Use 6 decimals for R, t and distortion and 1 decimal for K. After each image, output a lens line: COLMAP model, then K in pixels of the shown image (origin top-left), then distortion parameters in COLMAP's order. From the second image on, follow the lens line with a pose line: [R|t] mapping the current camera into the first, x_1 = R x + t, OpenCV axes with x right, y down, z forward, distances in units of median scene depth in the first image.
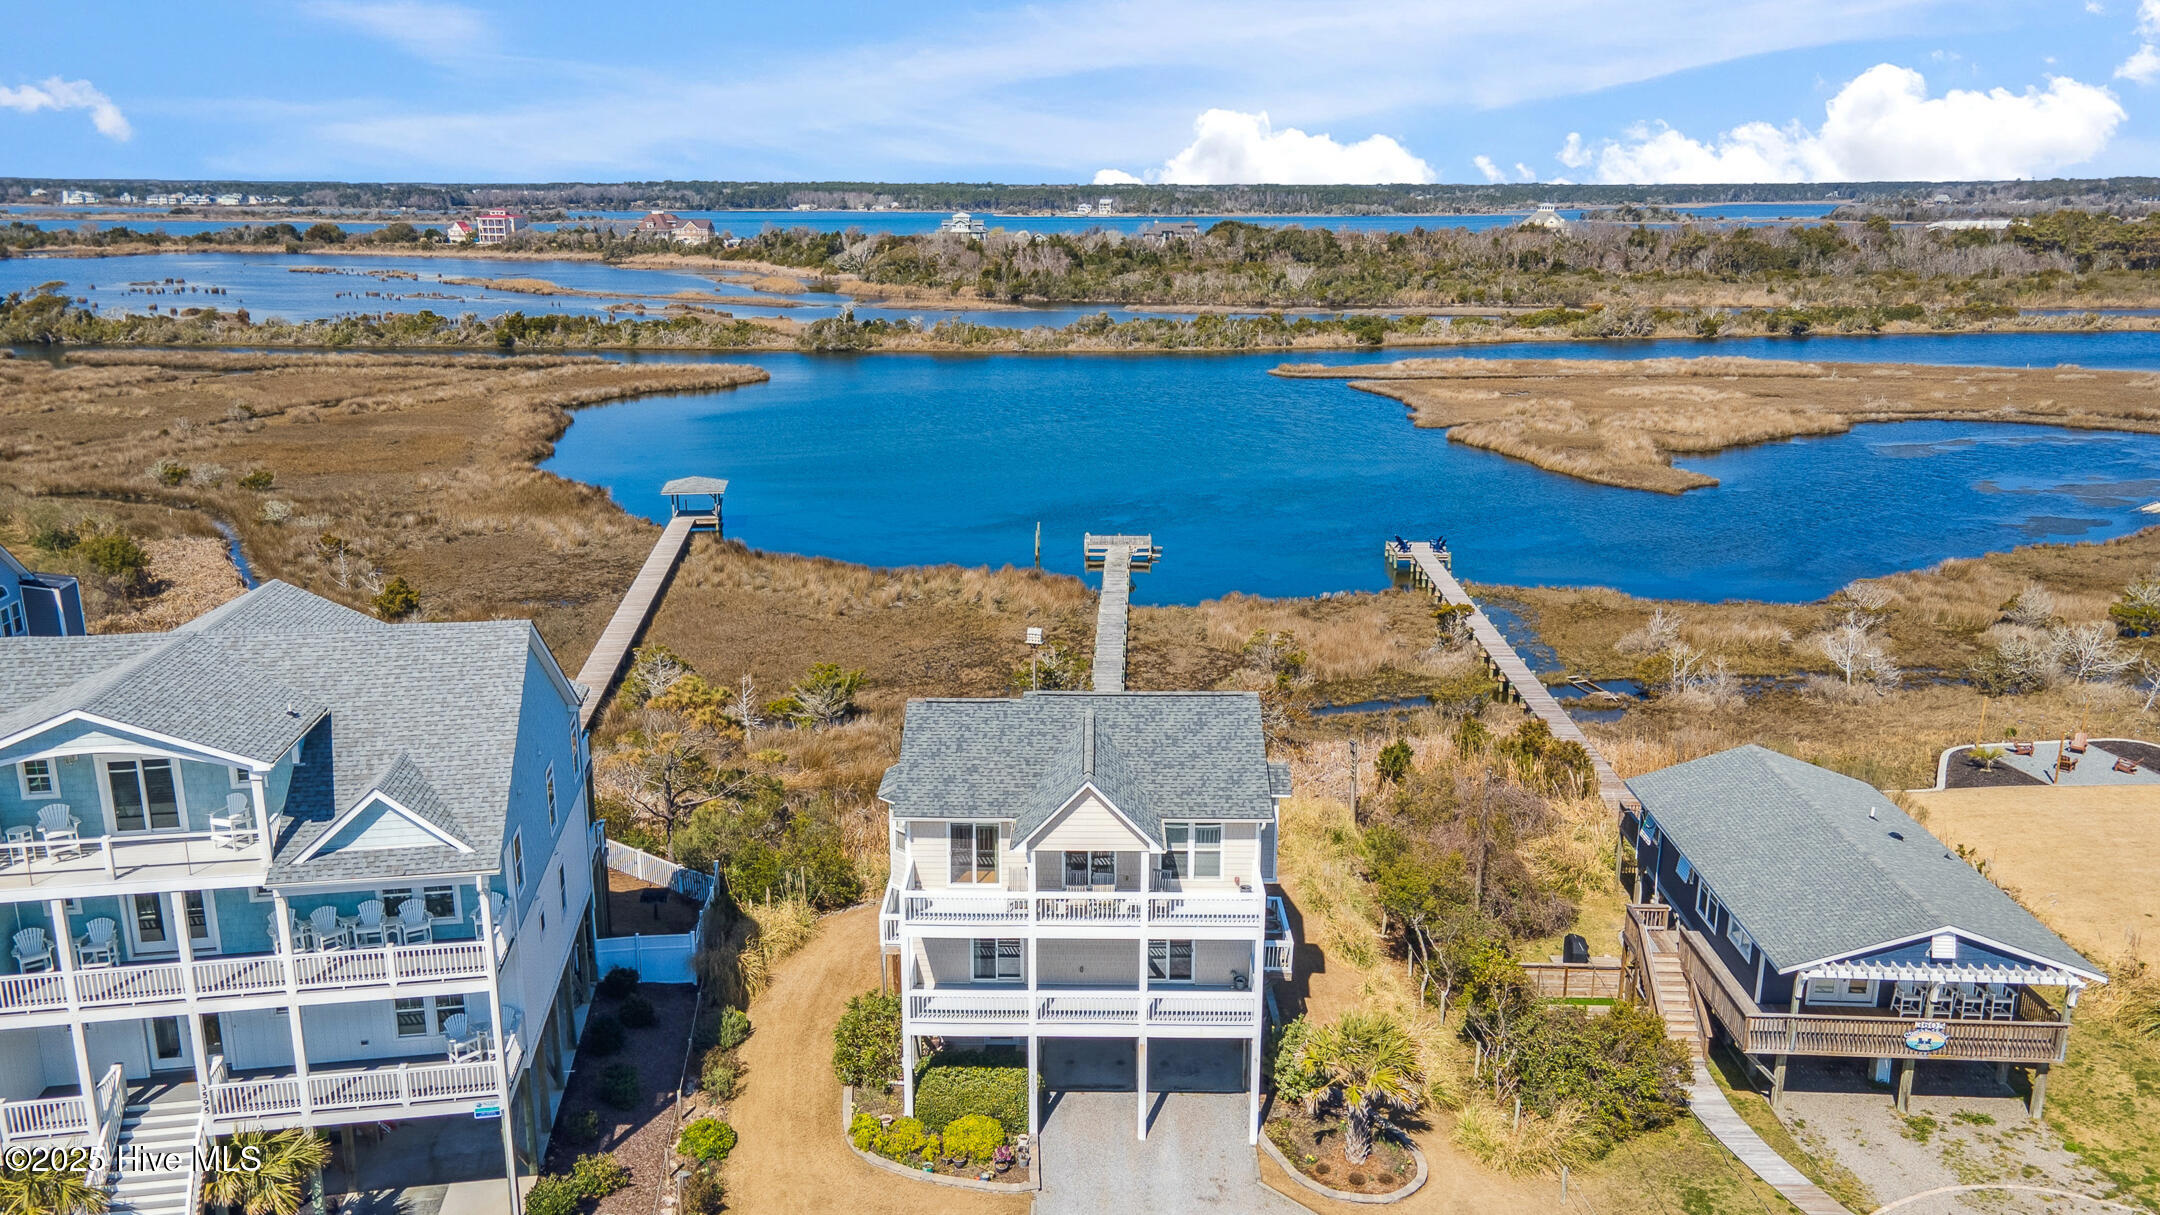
lens RADIAL K [[1644.9, 0, 1080.0], [0, 1644.9, 607.5], [0, 0, 1]] dist [0.002583, 0.070266]
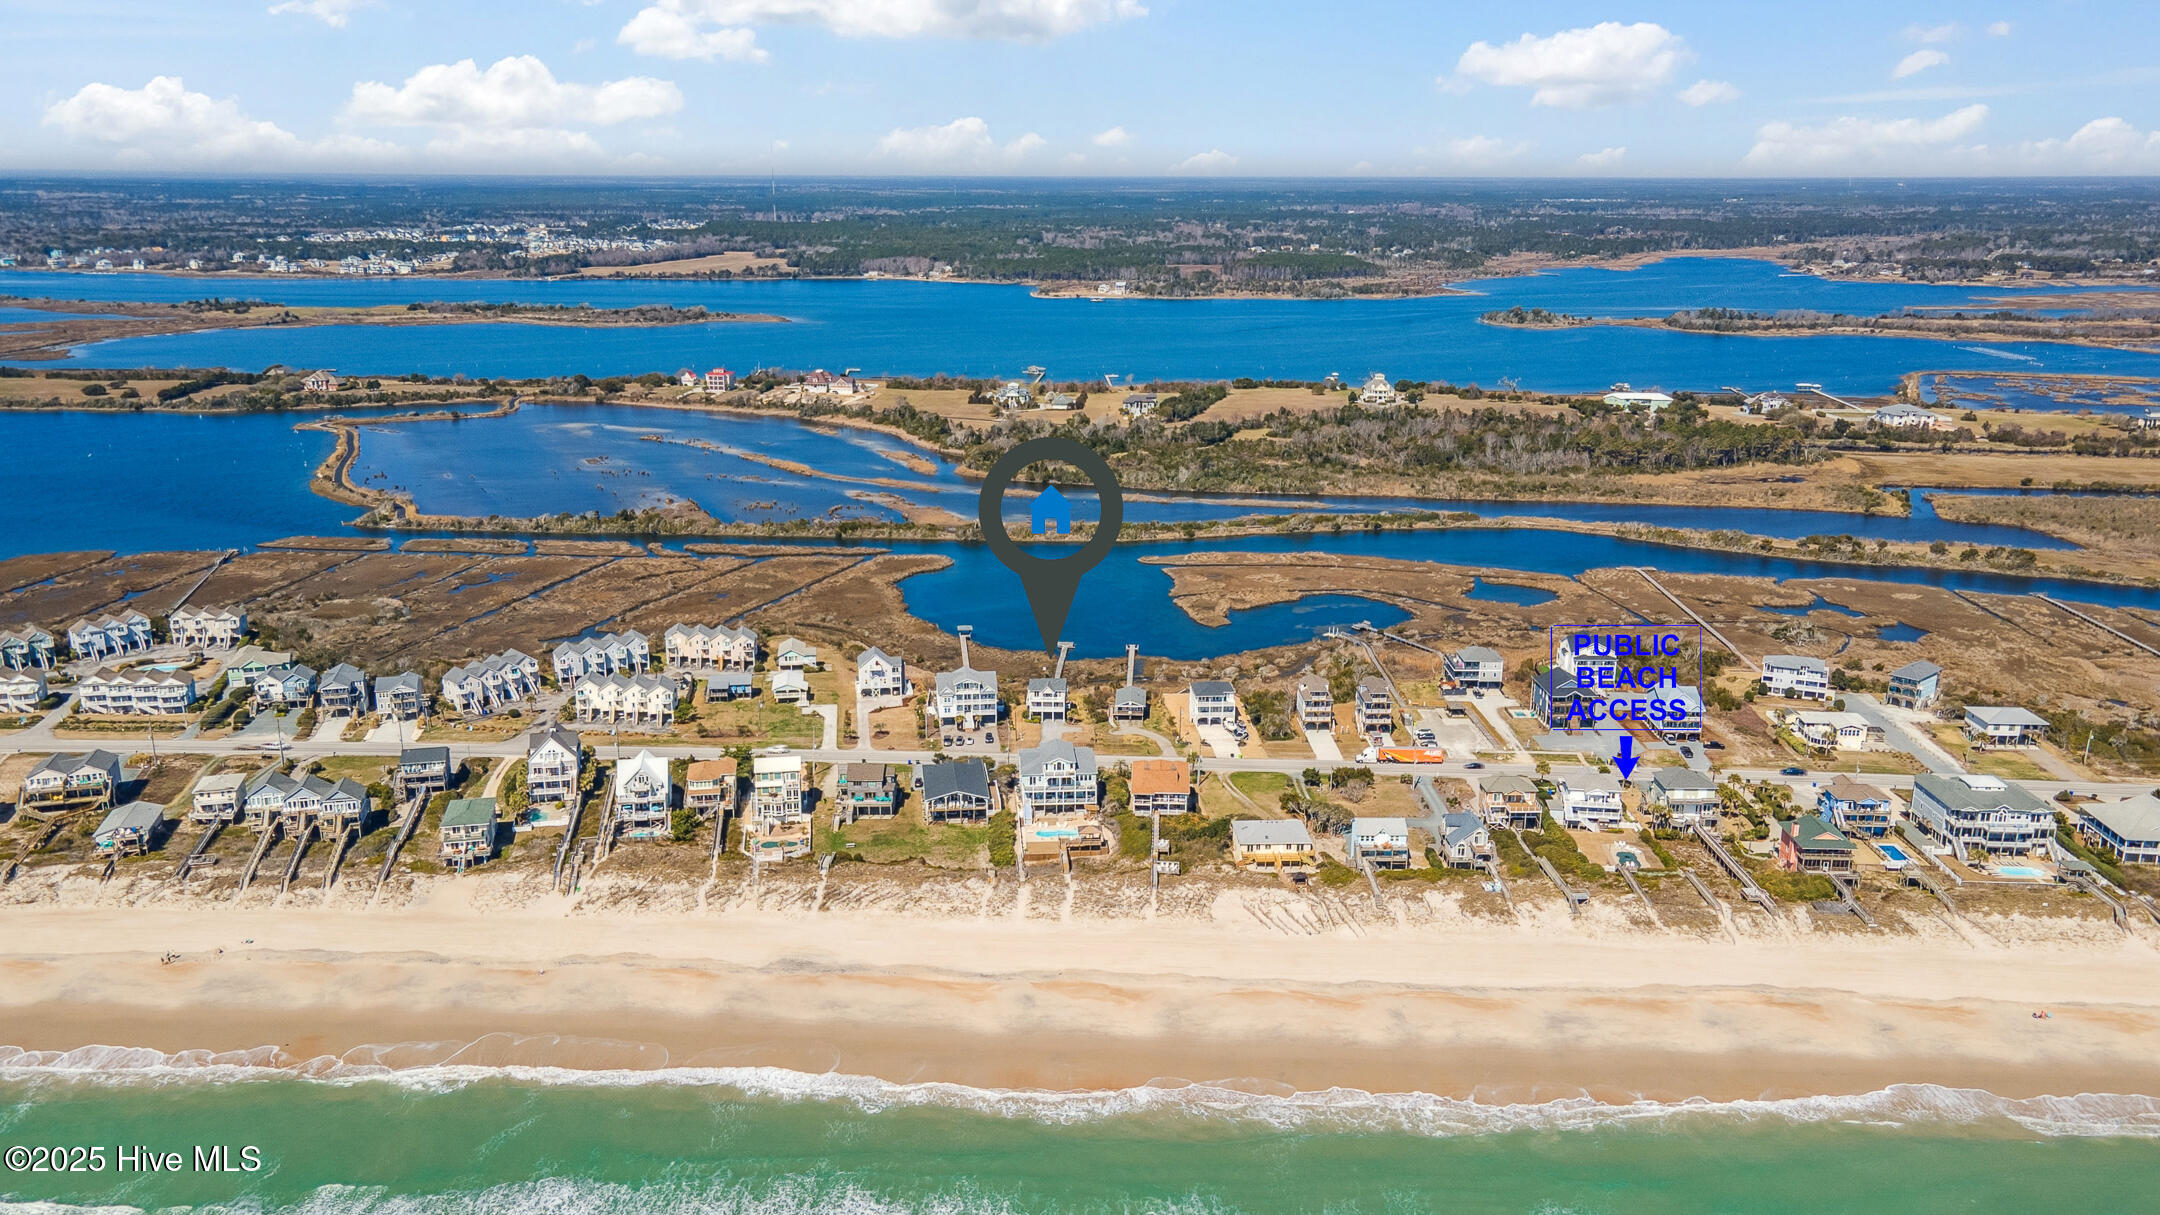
lens RADIAL K [[1632.6, 0, 1071.5], [0, 1632.6, 615.2], [0, 0, 1]] dist [0.039845, -0.000713]
pose [[0.999677, 0.008203, -0.024063, 0.065661], [-0.007887, 0.999882, 0.013201, -0.079549], [0.024168, -0.013007, 0.999623, -1.530776]]
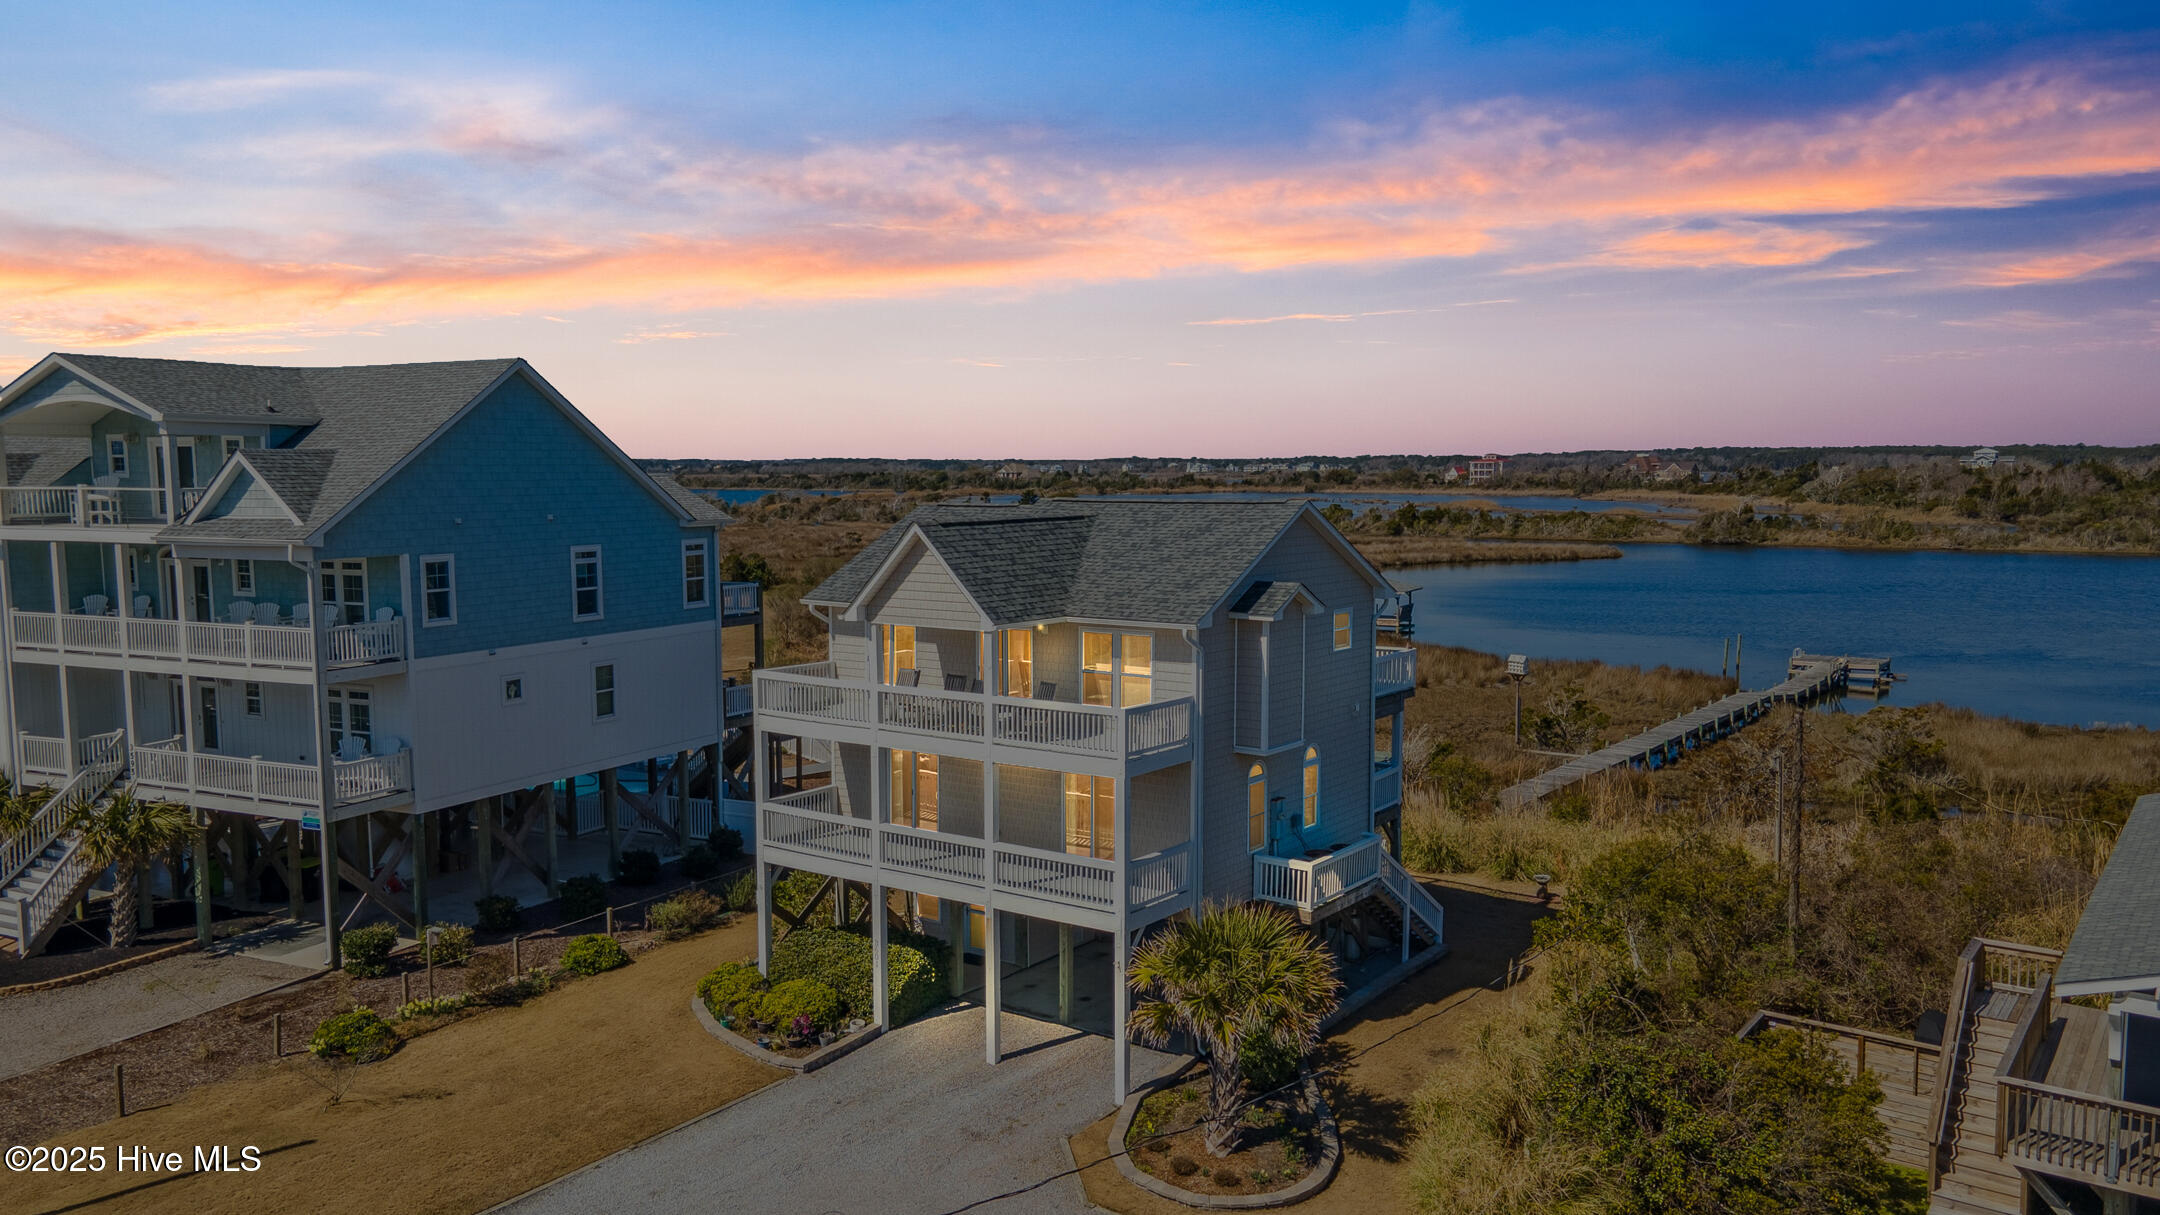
lens RADIAL K [[1589.6, 0, 1080.0], [0, 1589.6, 607.5], [0, 0, 1]] dist [0.017102, 0.039200]
pose [[0.817651, 0.044510, -0.573991, 0.076892], [-0.134812, 0.984090, -0.115728, 0.034337], [0.559707, 0.172006, 0.810643, 0.072735]]
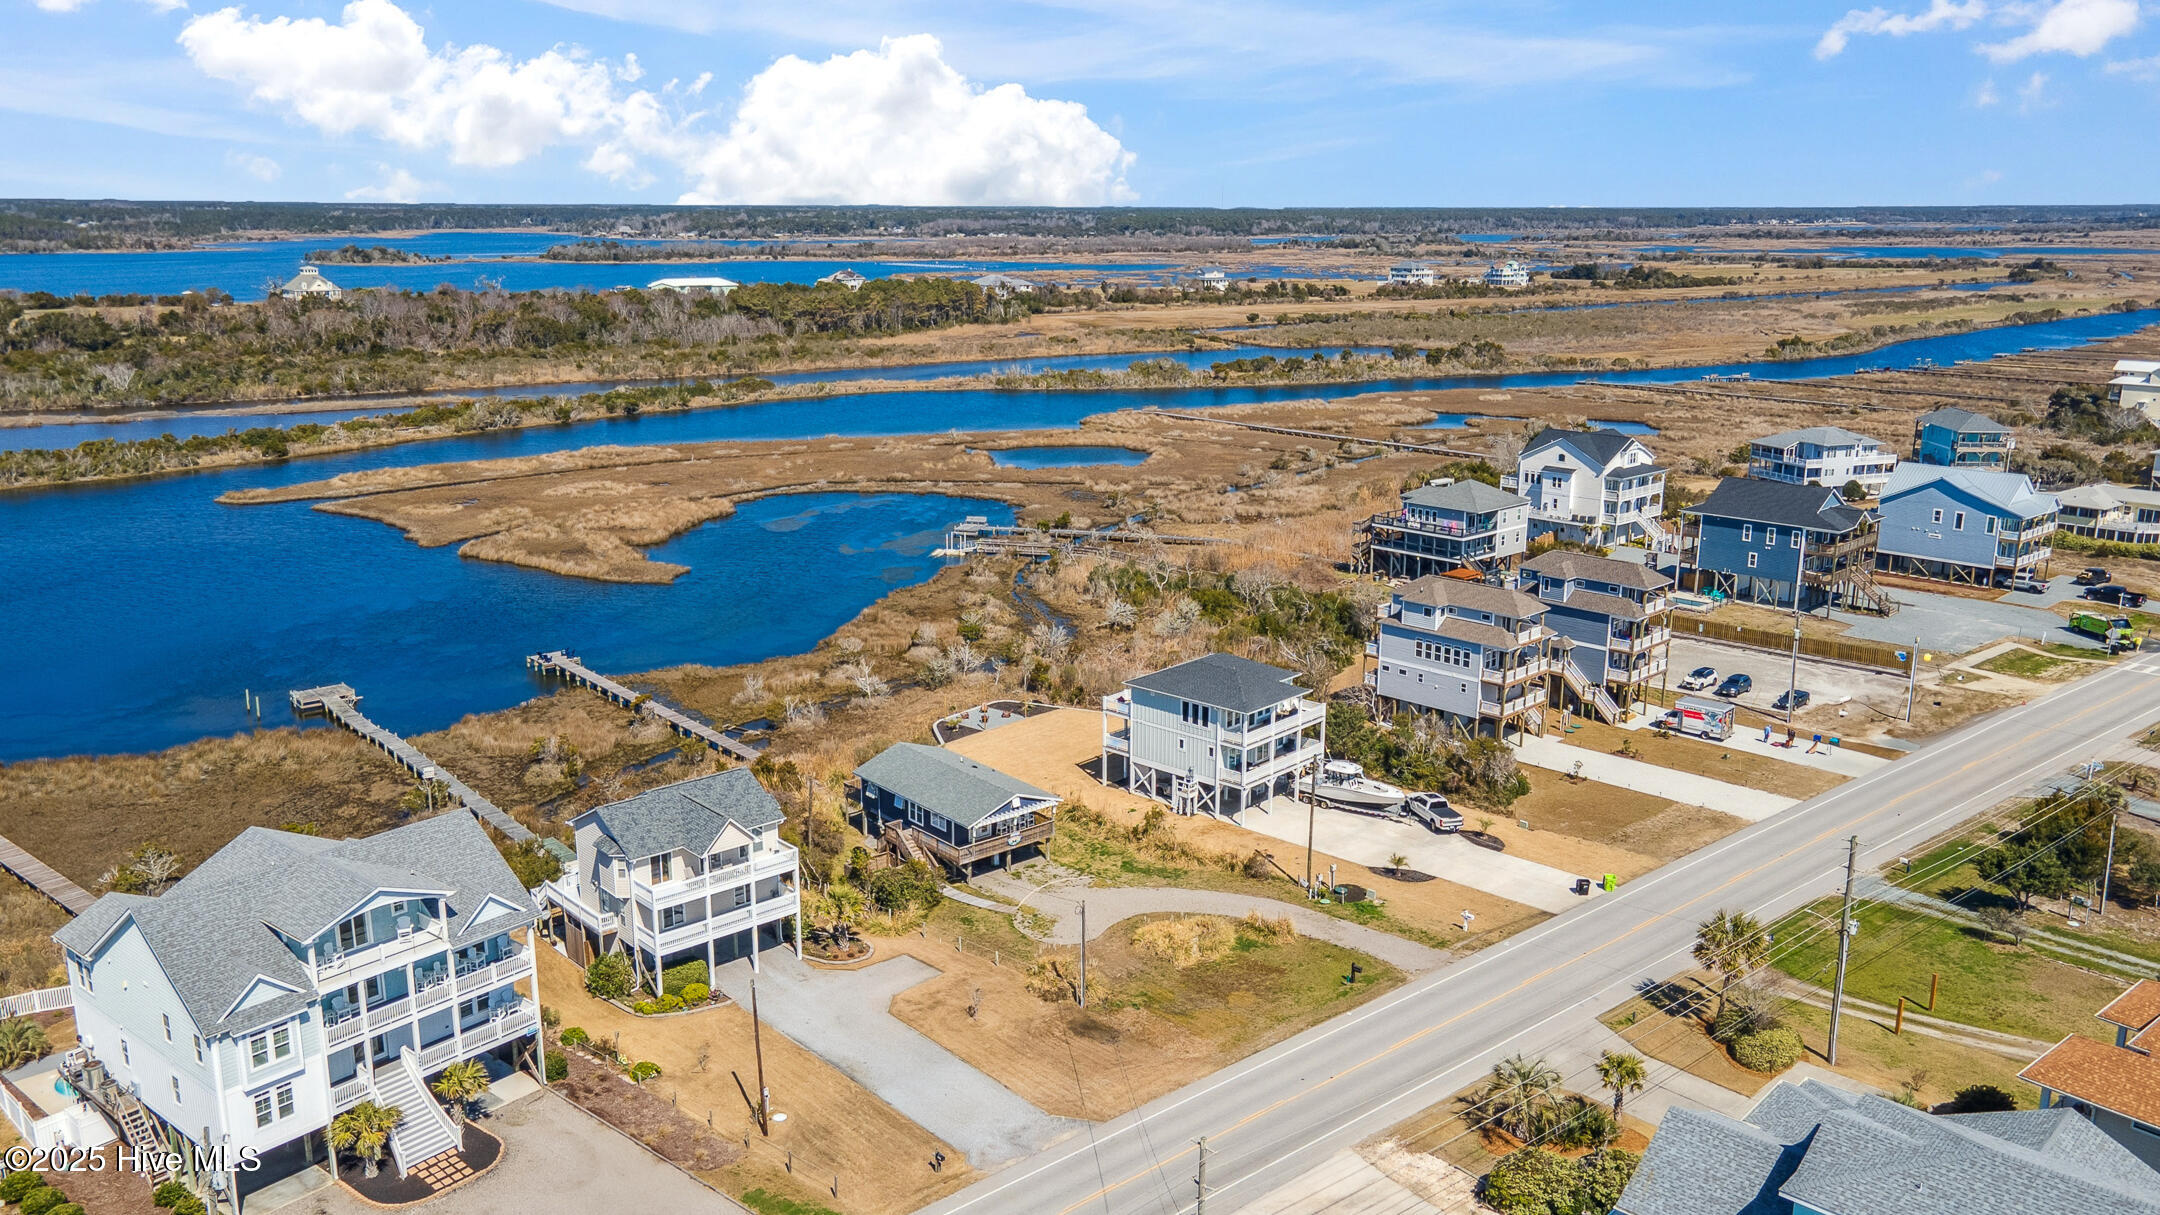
lens RADIAL K [[1638.7, 0, 1080.5], [0, 1638.7, 628.8], [0, 0, 1]] dist [0.030952, 0.000168]
pose [[0.739336, -0.166673, 0.652382, -0.171066], [0.164199, 0.984258, 0.065377, -0.035448], [-0.653009, 0.058785, 0.755065, -0.168364]]
